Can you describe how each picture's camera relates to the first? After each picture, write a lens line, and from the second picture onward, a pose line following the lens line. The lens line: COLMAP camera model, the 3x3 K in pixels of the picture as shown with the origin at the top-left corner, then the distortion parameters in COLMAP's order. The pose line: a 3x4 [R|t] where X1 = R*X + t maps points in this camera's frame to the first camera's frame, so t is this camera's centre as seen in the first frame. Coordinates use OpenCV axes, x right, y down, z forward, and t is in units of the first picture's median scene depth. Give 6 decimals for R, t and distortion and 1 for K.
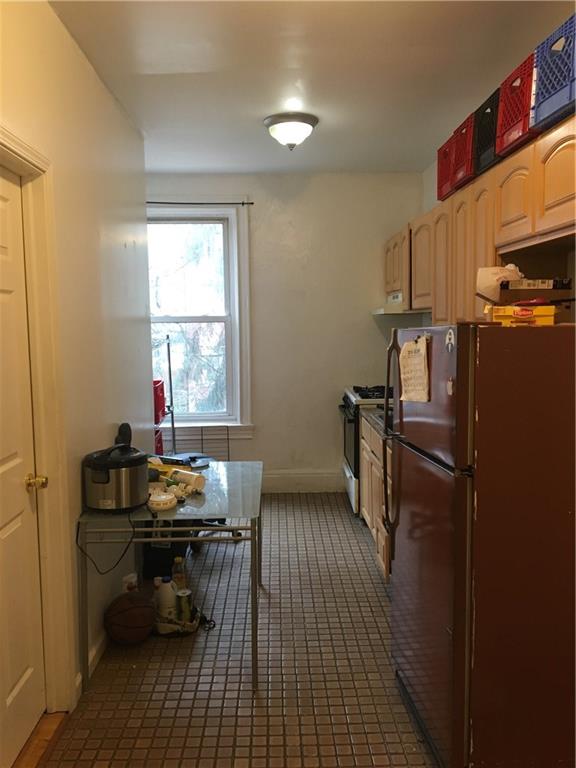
lens RADIAL K [[649.0, 0, 286.7], [0, 649.0, 381.9], [0, 0, 1]] dist [0.061927, -0.068536]
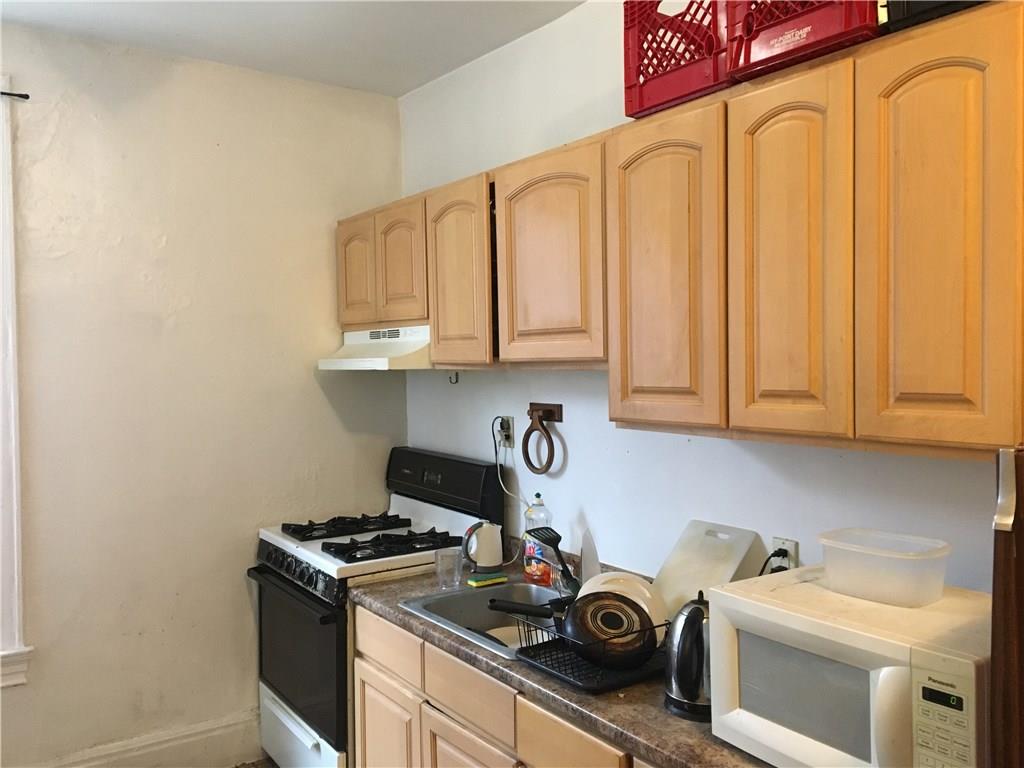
lens RADIAL K [[865.4, 0, 513.0], [0, 865.4, 388.2], [0, 0, 1]] dist [0.061927, -0.068536]
pose [[0.829990, -0.011233, 0.557665, -0.107152], [0.049358, 0.997354, -0.053371, -0.049507], [-0.555590, 0.071823, 0.828348, 0.401149]]
